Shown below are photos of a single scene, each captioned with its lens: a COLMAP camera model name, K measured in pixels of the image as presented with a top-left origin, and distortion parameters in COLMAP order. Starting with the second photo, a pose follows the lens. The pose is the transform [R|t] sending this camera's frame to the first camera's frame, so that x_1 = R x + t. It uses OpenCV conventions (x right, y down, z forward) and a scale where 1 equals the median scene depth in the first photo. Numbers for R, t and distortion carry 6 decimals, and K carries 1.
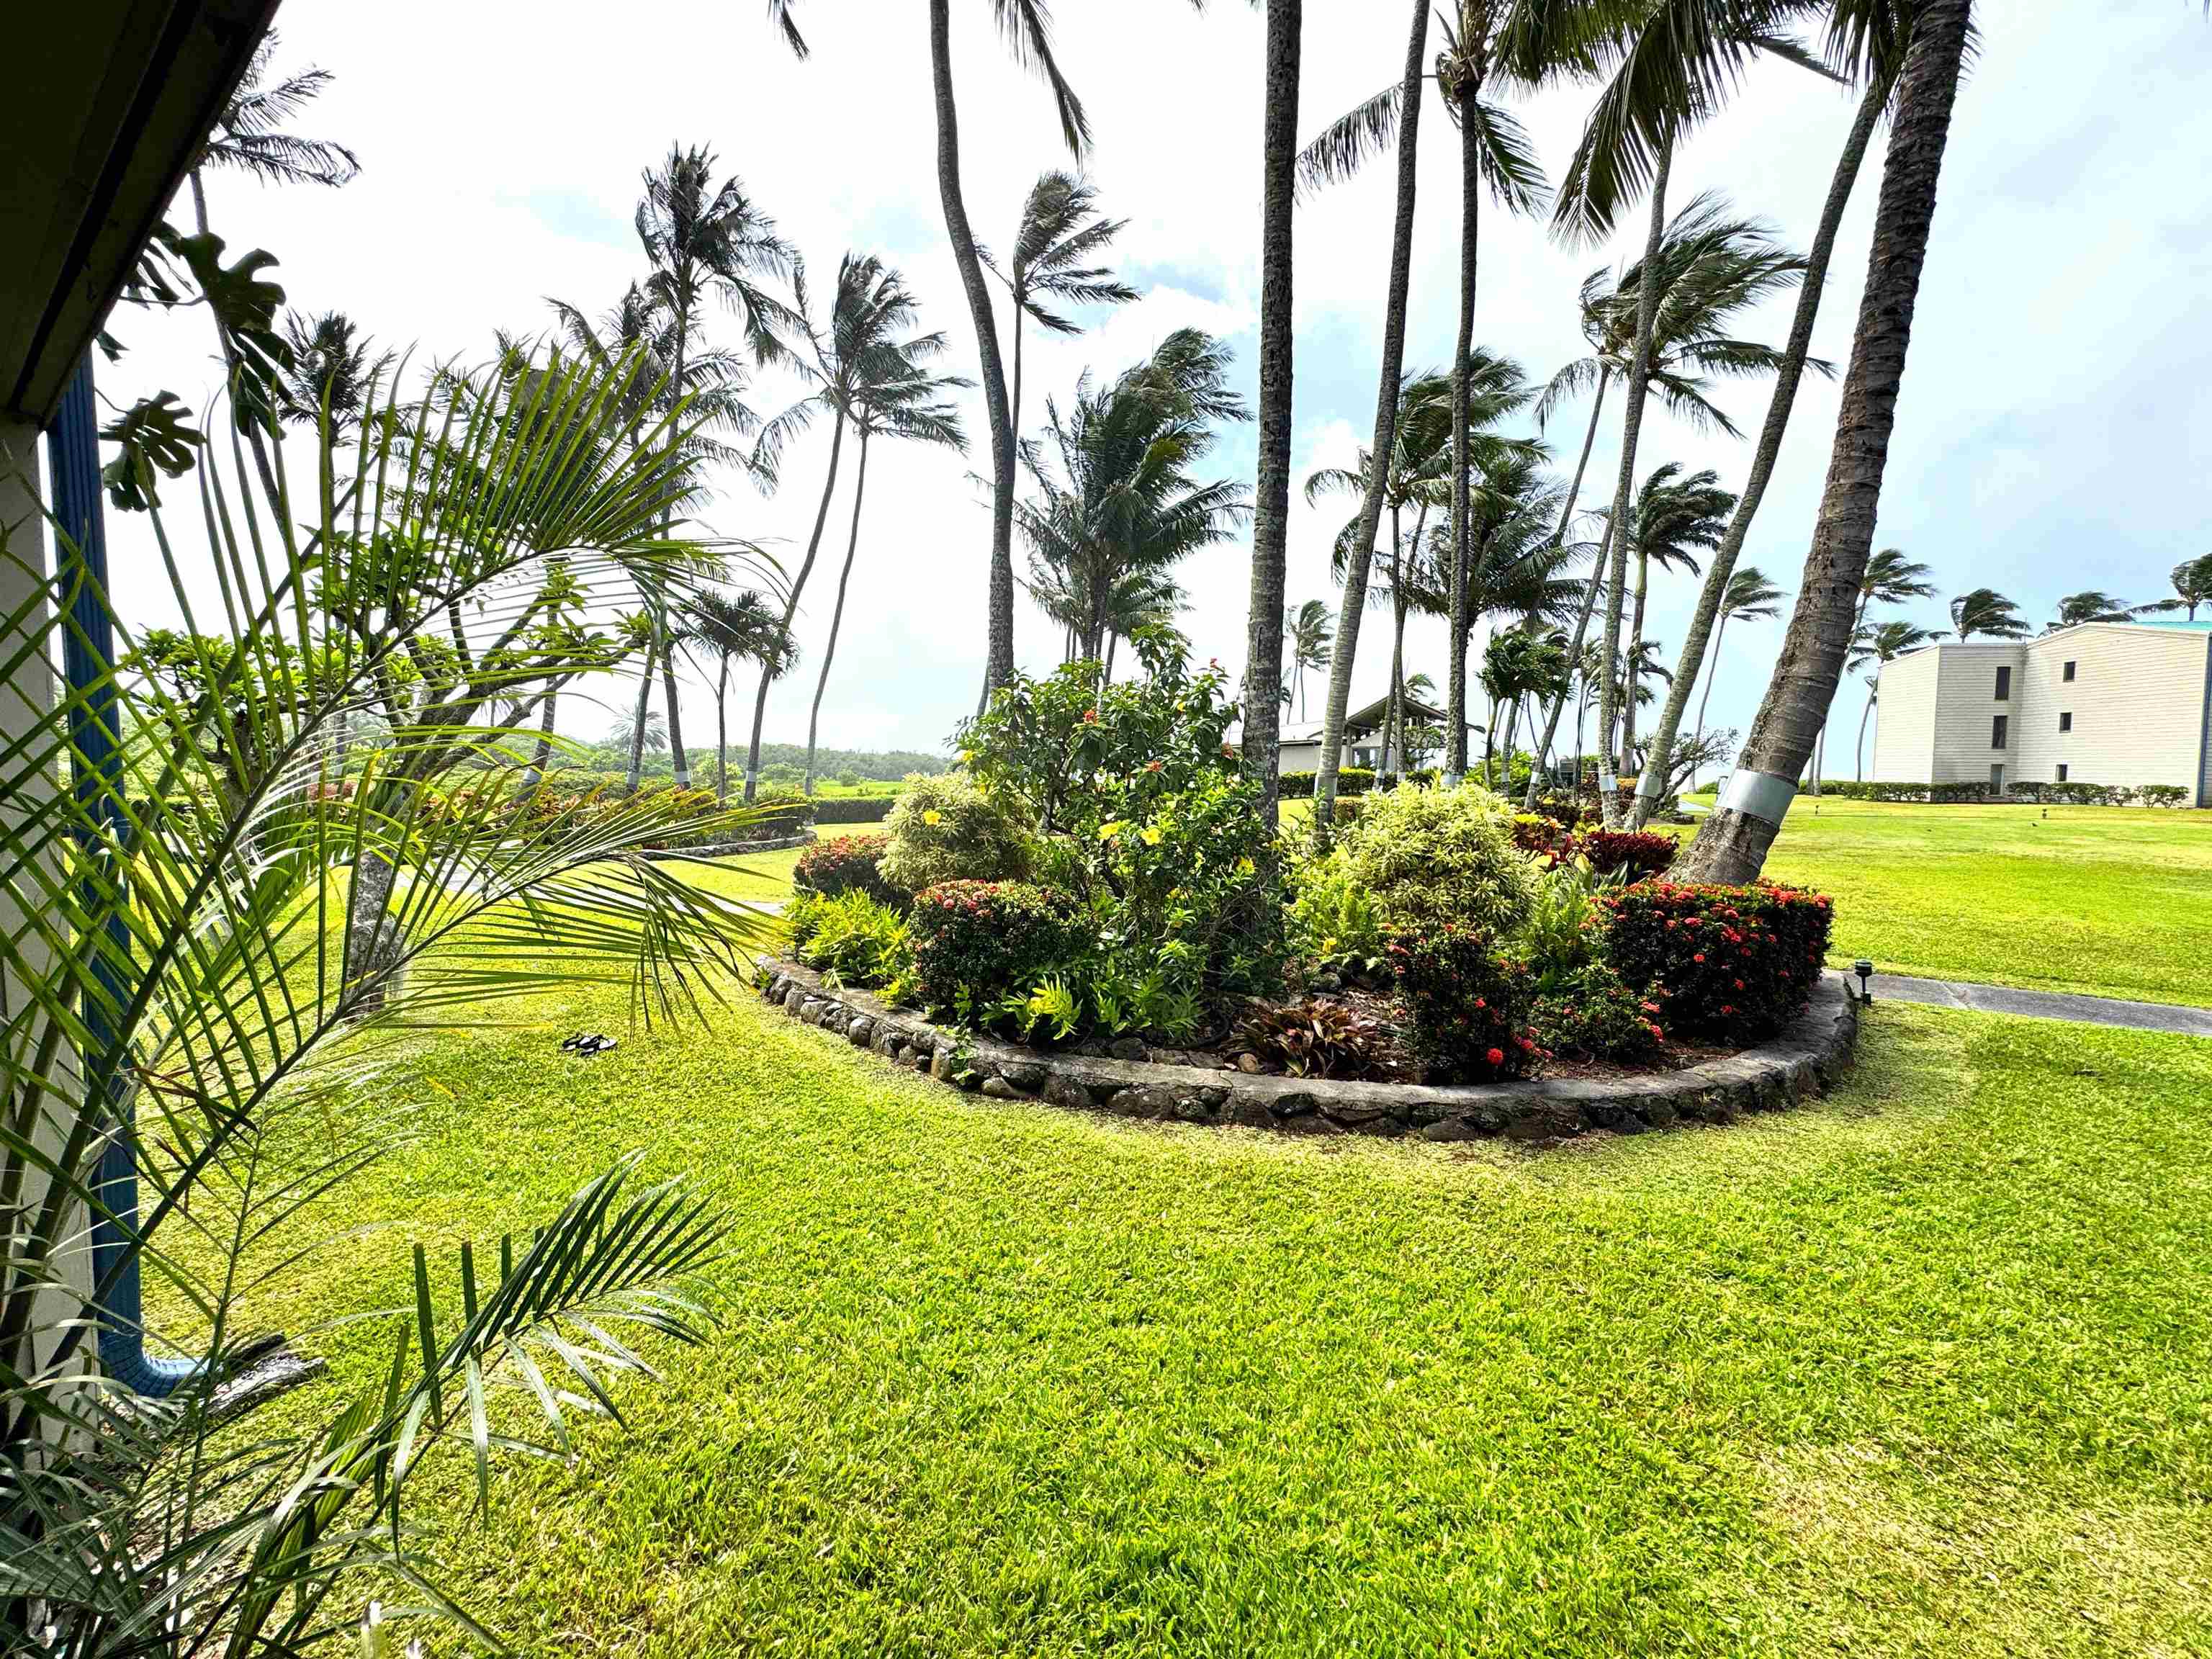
lens RADIAL K [[883.1, 0, 1110.4], [0, 883.1, 830.7], [0, 0, 1]] dist [-0.004059, 0.000486]
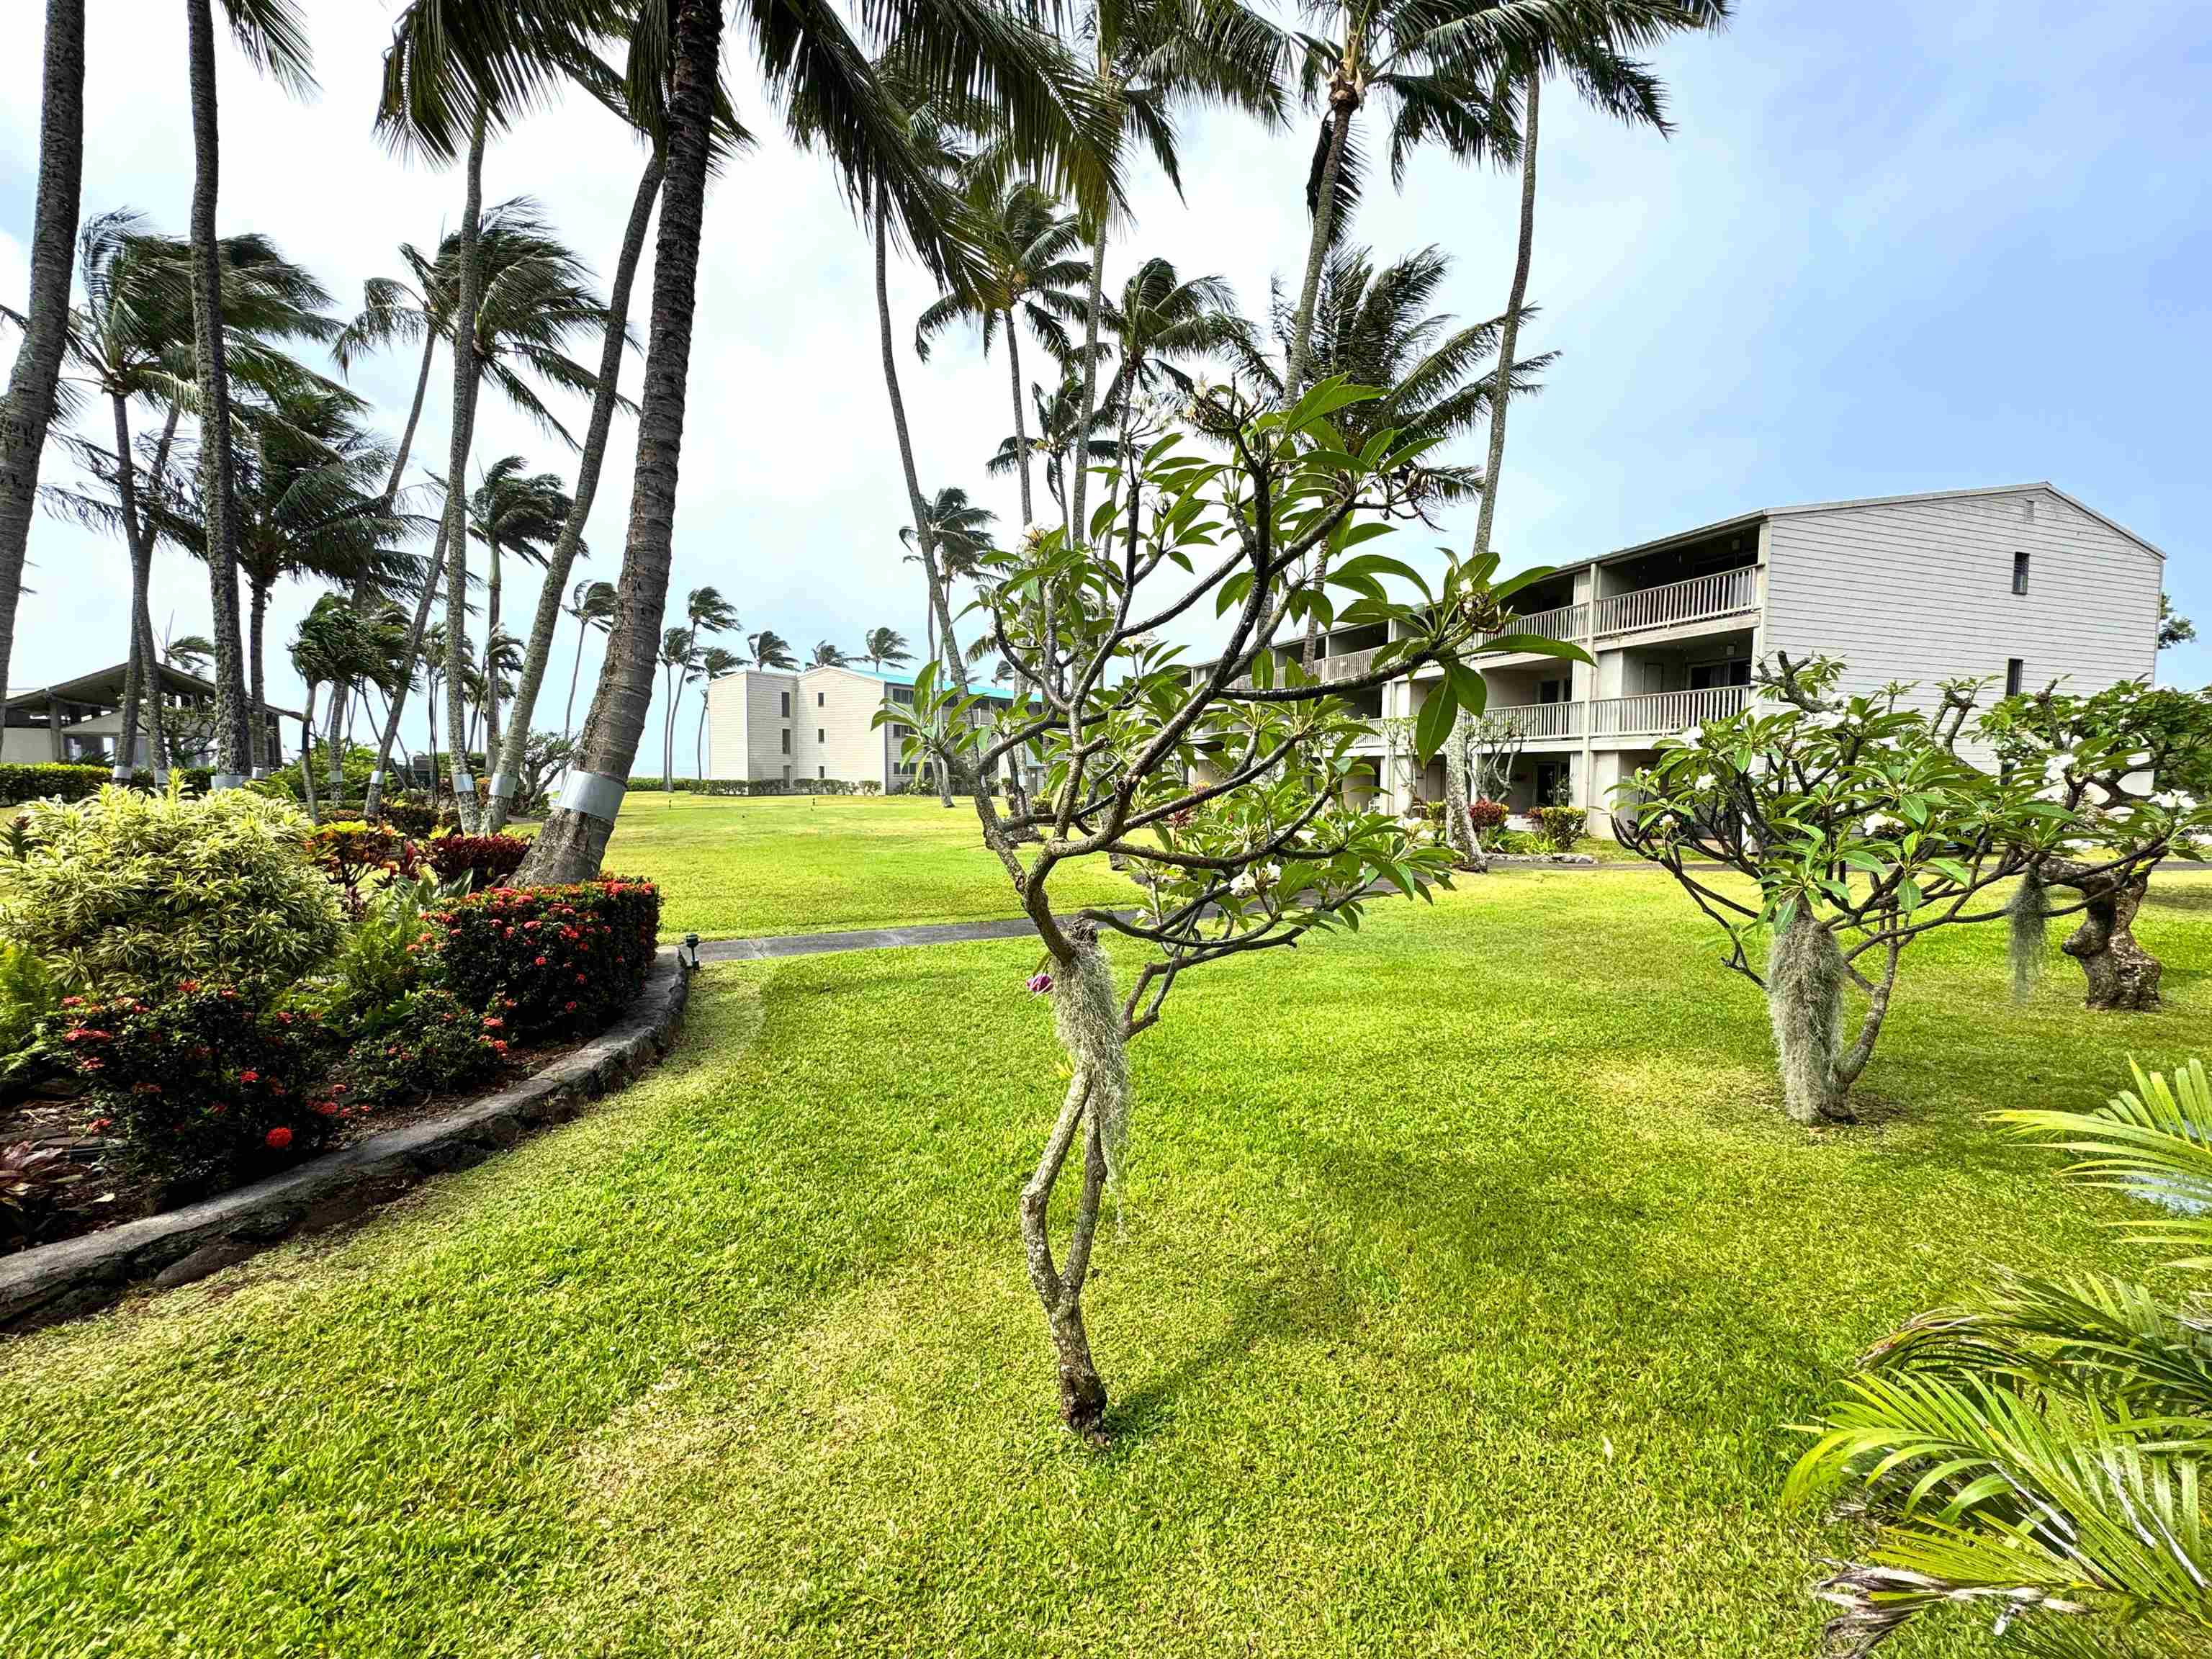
lens RADIAL K [[883.1, 0, 1104.4], [0, 883.1, 831.4], [0, 0, 1]] dist [-0.004059, 0.000486]
pose [[0.426236, -0.059223, 0.902671, 0.037371], [0.056700, 0.997642, 0.038681, -0.002329], [-0.902833, 0.034695, 0.428588, -0.002640]]
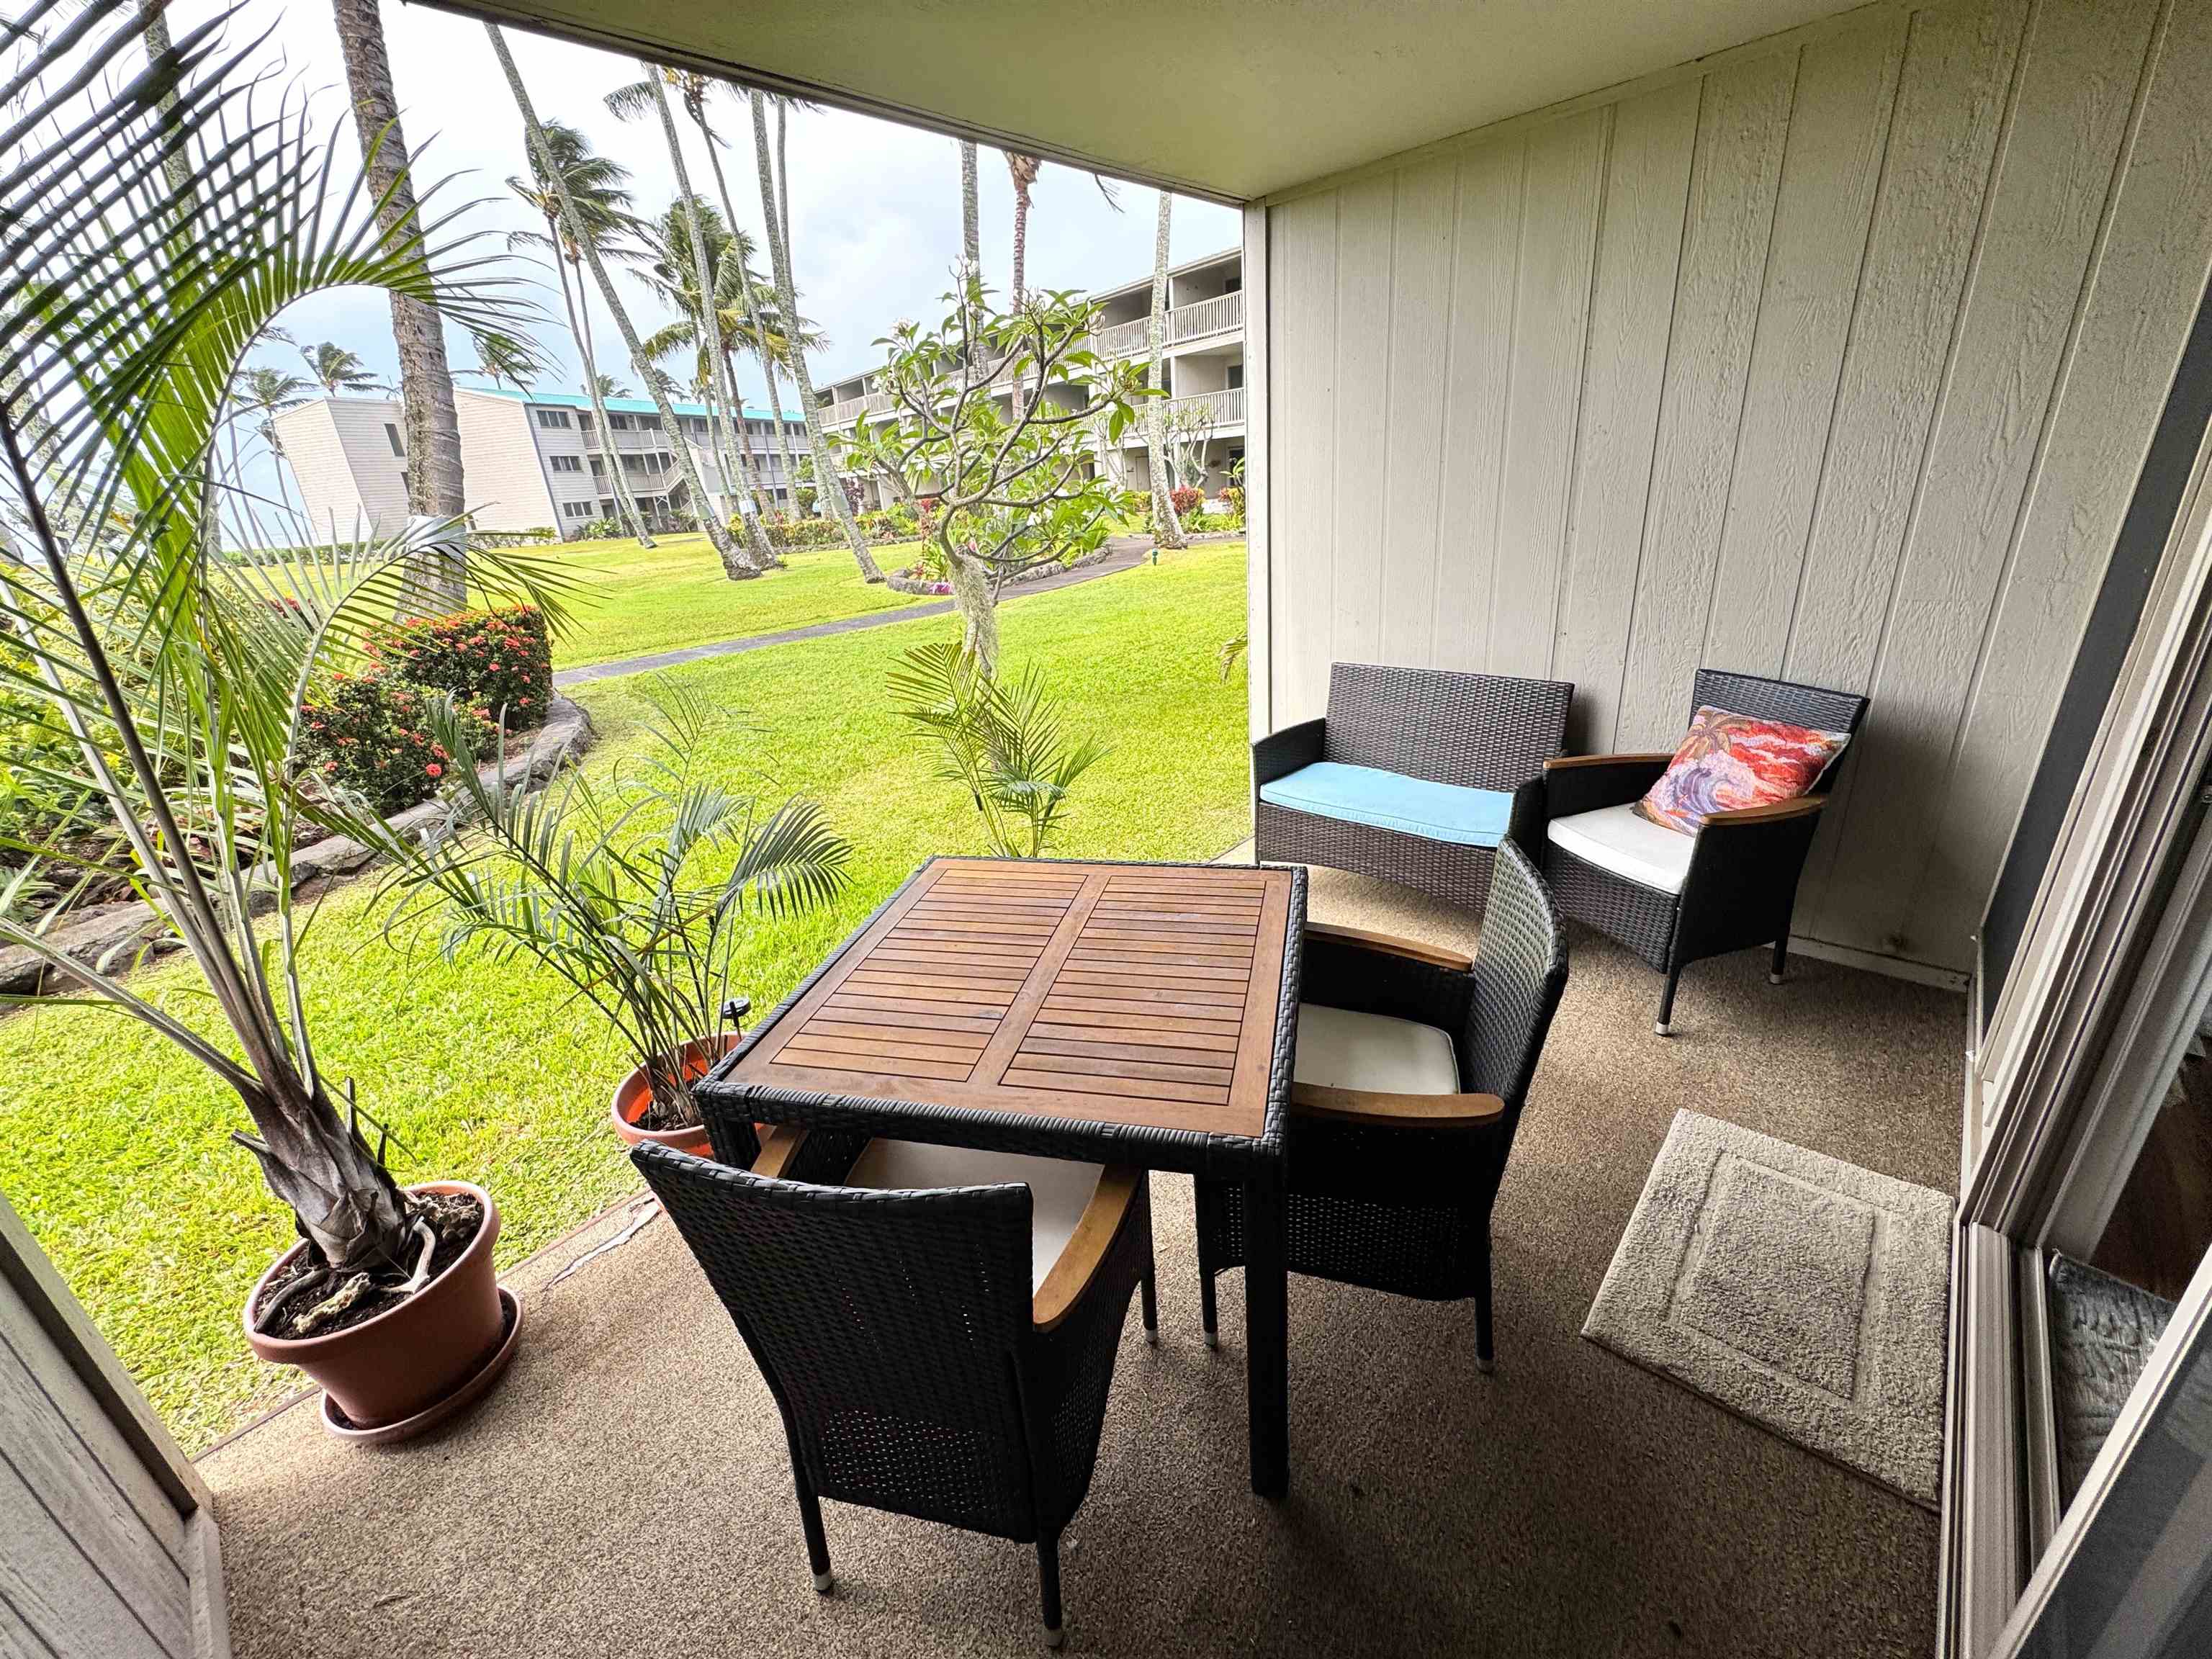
lens RADIAL K [[883.1, 0, 1099.1], [0, 883.1, 826.2], [0, 0, 1]] dist [-0.004059, 0.000486]
pose [[0.131568, -0.379228, 0.915902, -0.355946], [0.140442, 0.921745, 0.361473, 0.012689], [-0.981308, 0.081072, 0.174532, -0.054066]]
